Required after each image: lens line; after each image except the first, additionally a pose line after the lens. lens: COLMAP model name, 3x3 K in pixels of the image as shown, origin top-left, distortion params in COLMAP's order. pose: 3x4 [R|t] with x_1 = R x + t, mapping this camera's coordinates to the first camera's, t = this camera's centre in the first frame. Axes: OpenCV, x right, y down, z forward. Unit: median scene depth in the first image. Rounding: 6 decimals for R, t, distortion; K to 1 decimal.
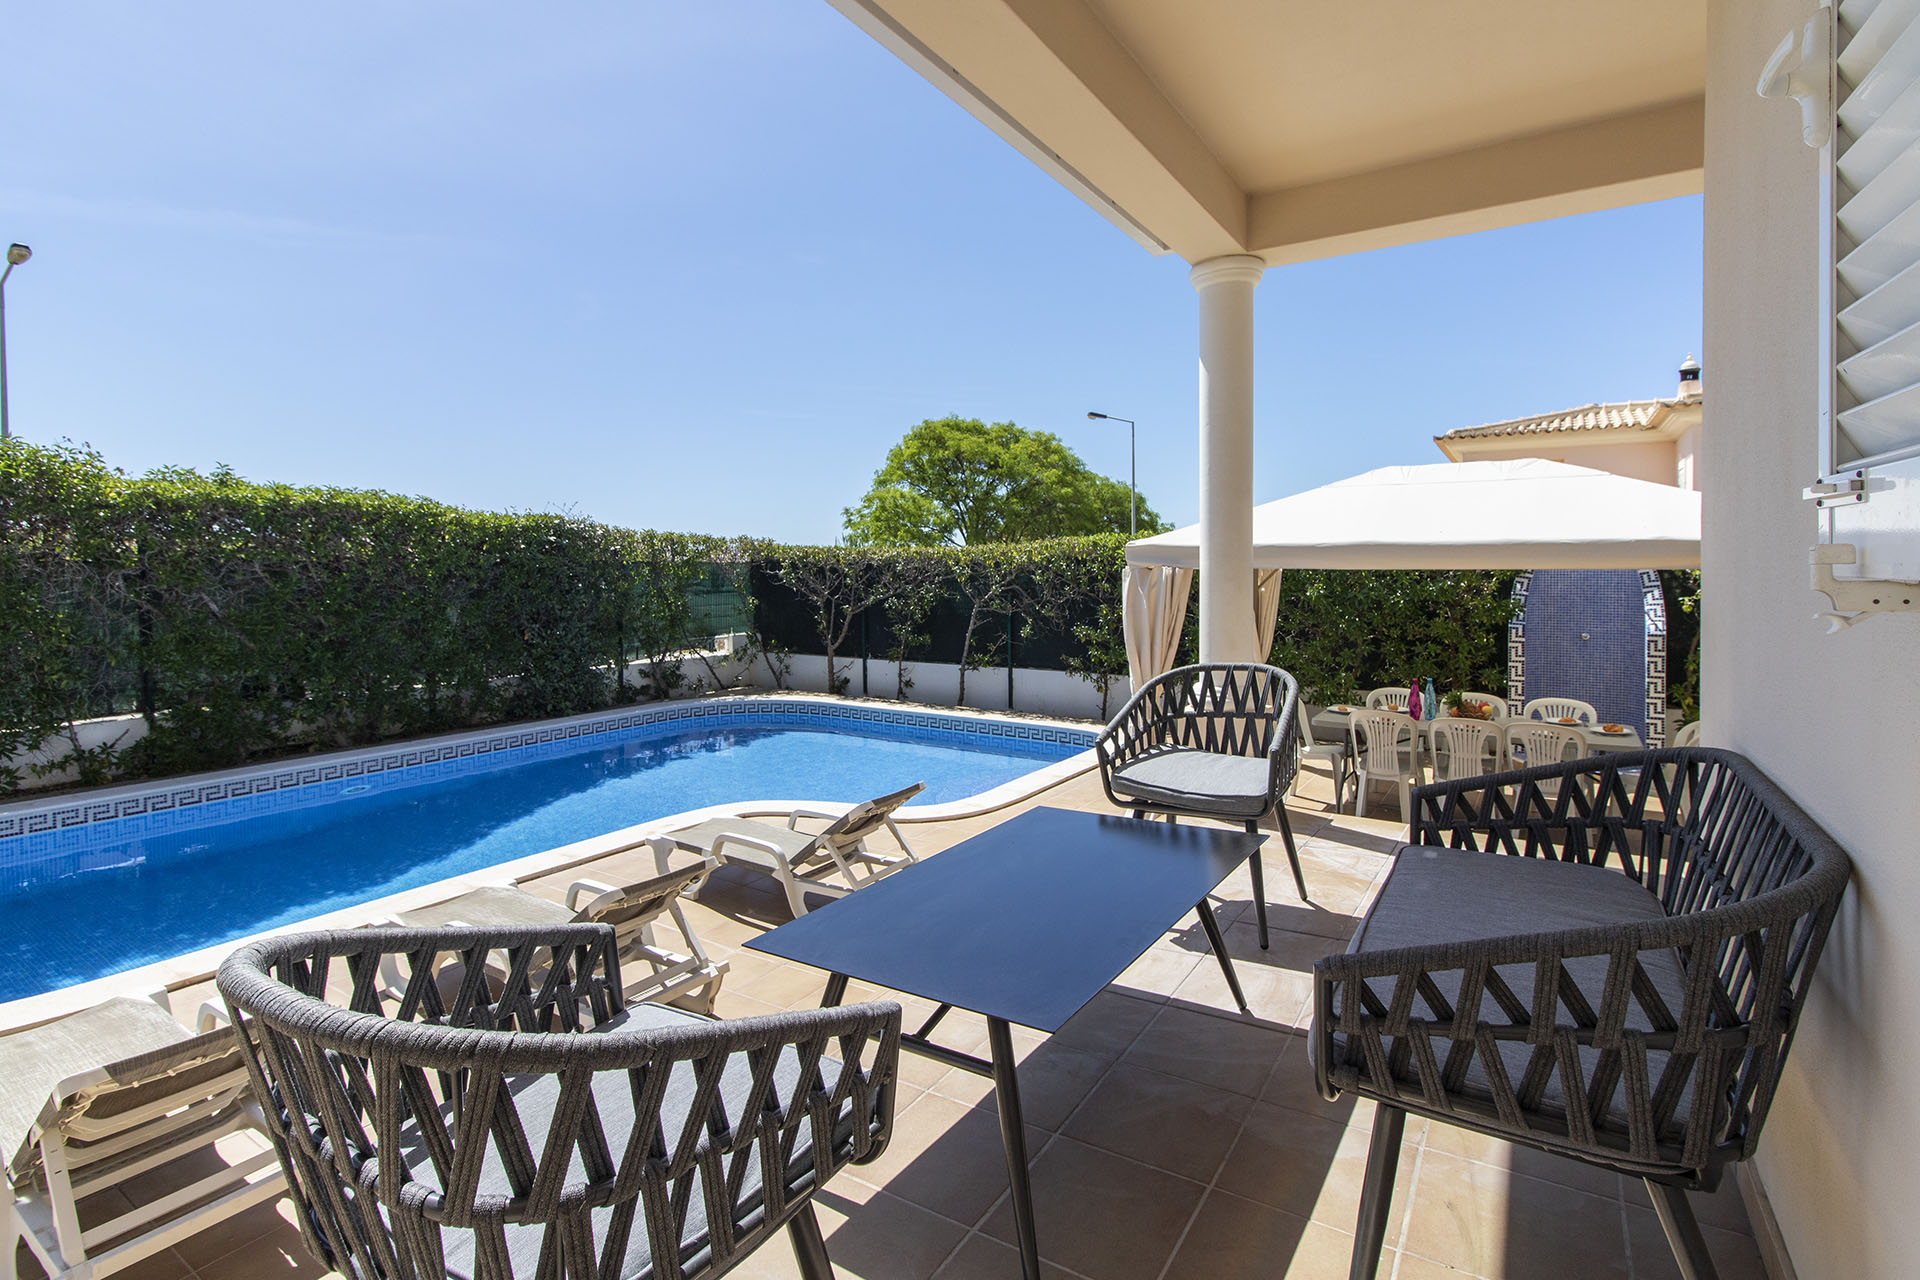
lens RADIAL K [[917.3, 0, 964.8], [0, 917.3, 578.9], [0, 0, 1]] dist [0.003524, 0.000406]
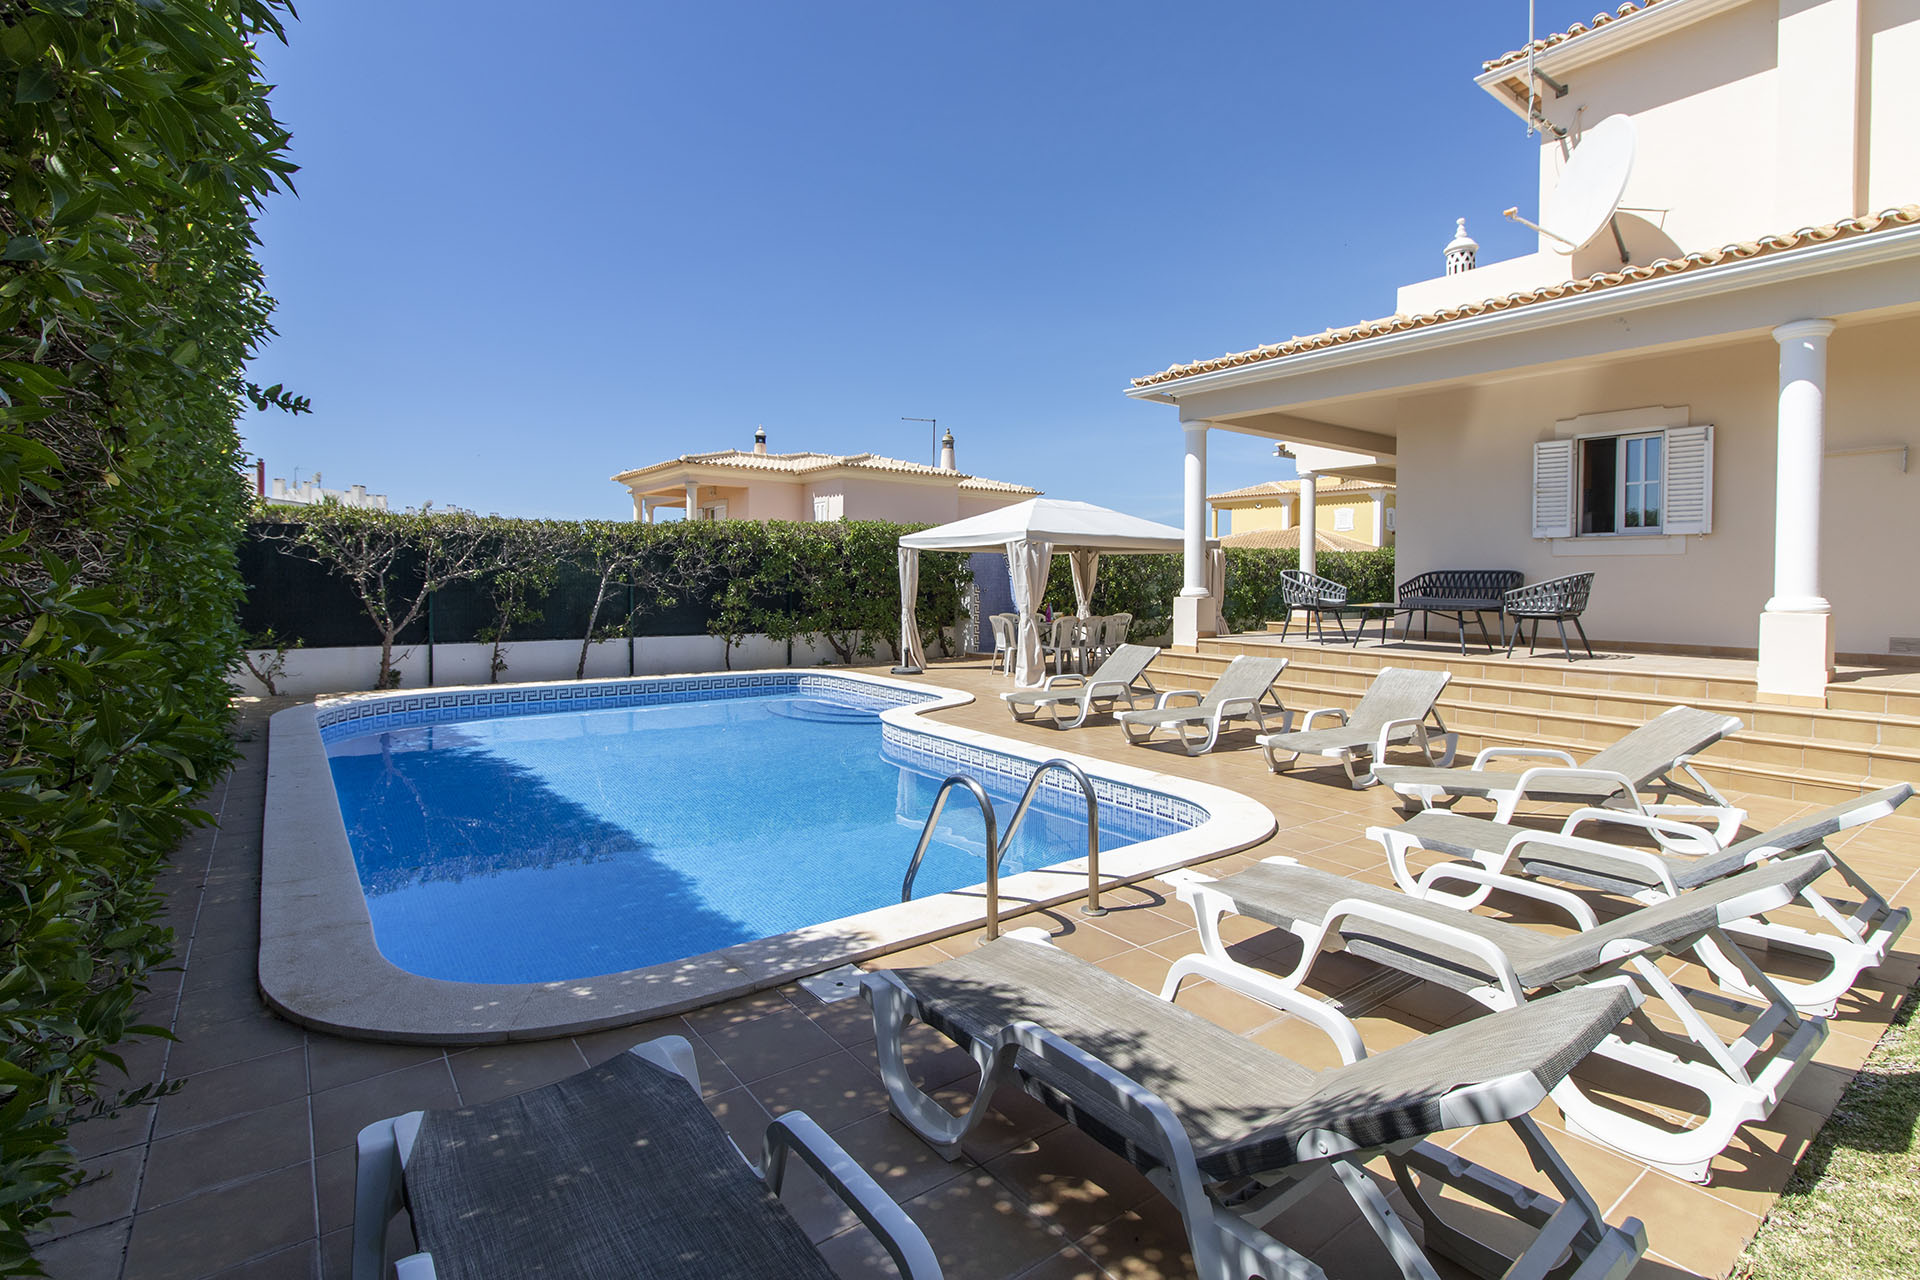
lens RADIAL K [[917.3, 0, 964.8], [0, 917.3, 578.9], [0, 0, 1]] dist [0.003524, 0.000406]
pose [[0.331925, 0.008573, 0.943267, -0.746685], [0.003124, 0.999943, -0.010188, 0.036318], [-0.943301, 0.006328, 0.331879, 0.247624]]
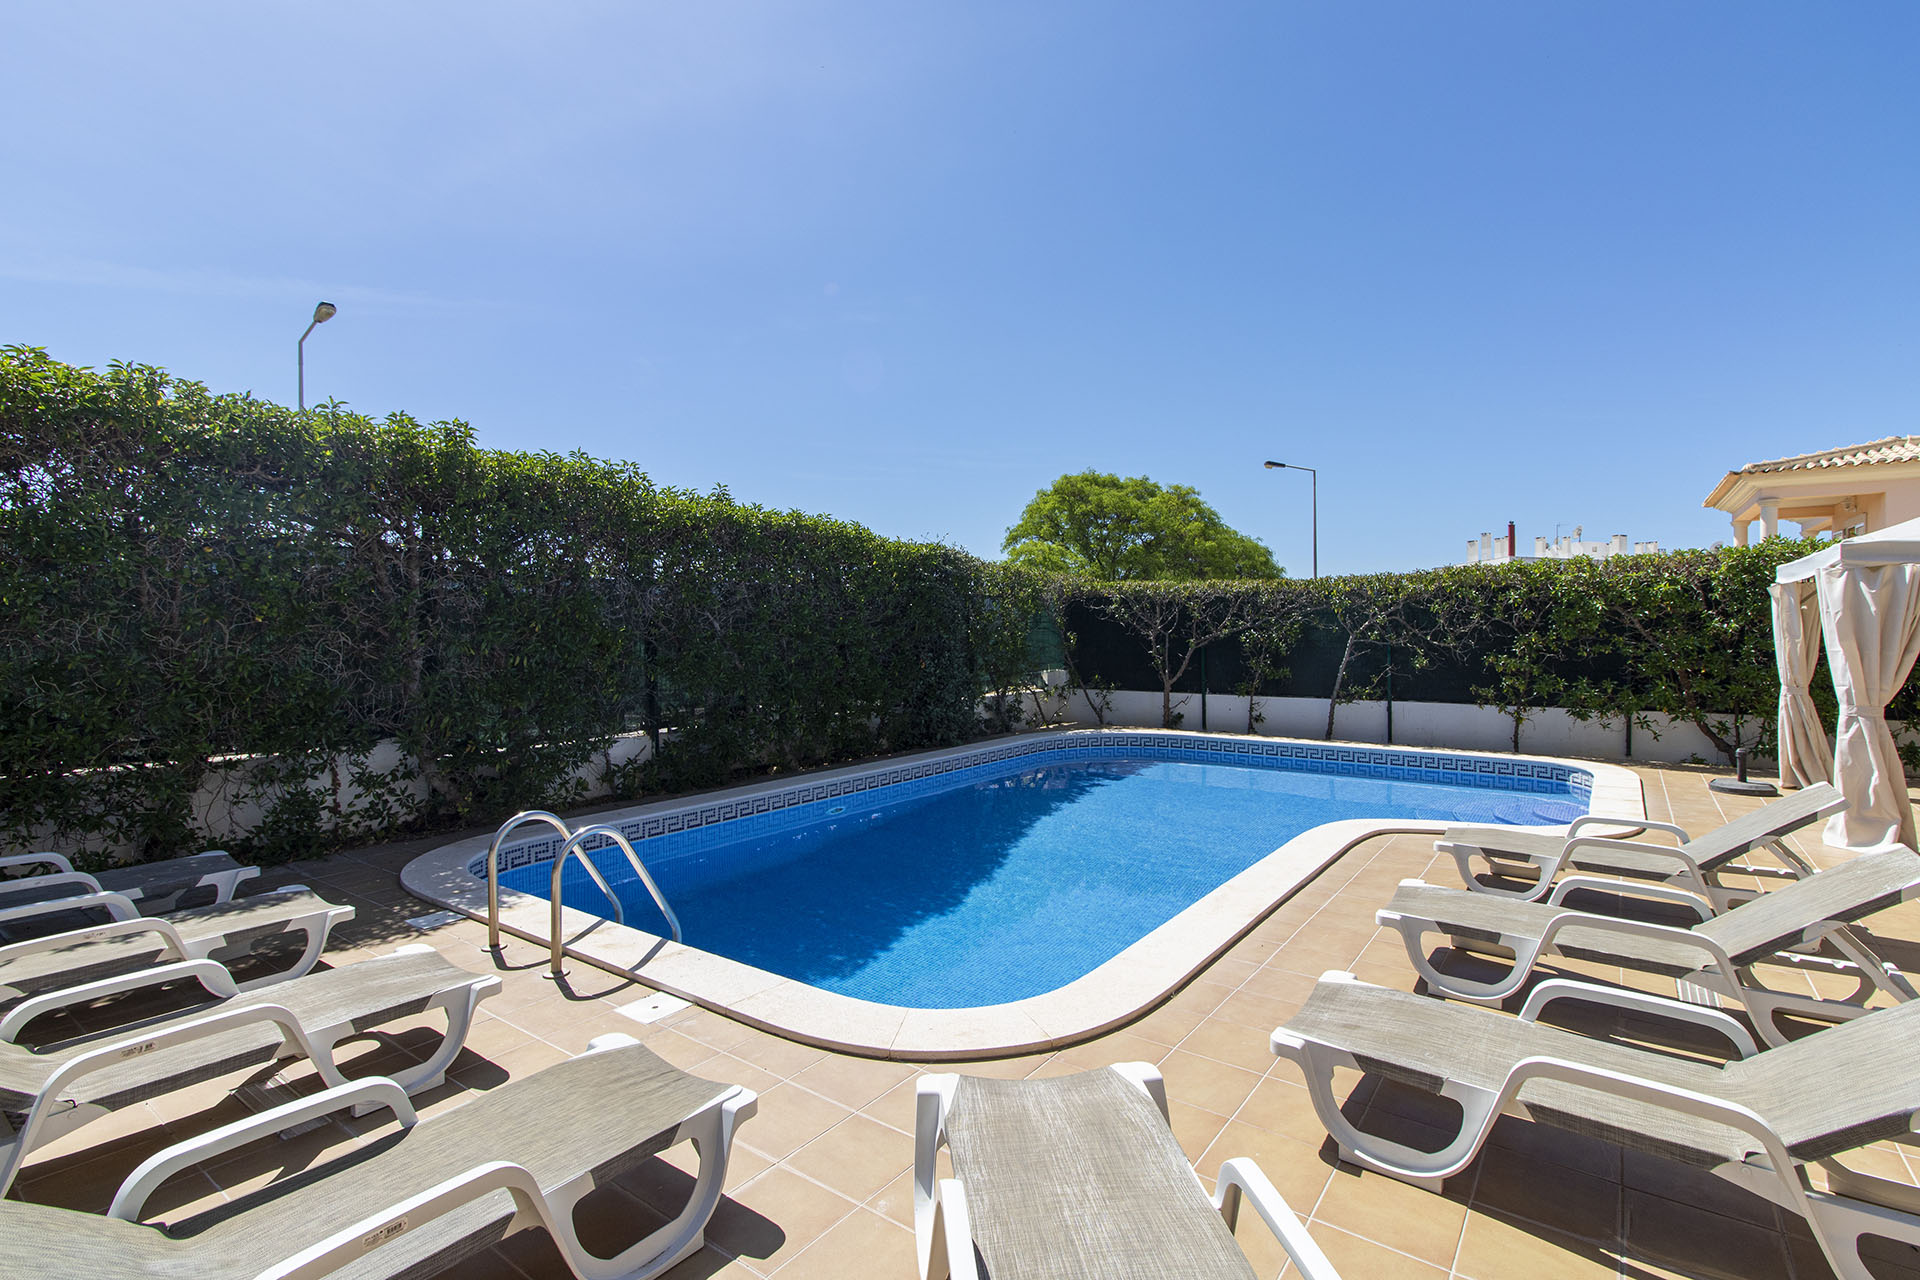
lens RADIAL K [[893.4, 0, 960.0], [0, 893.4, 640.0], [0, 0, 1]] dist [0.004124, 0.000359]
pose [[0.998414, 0.000414, -0.056290, -0.315991], [-0.000429, 1.000000, -0.000249, 0.029245], [0.056290, 0.000272, 0.998414, 0.023390]]
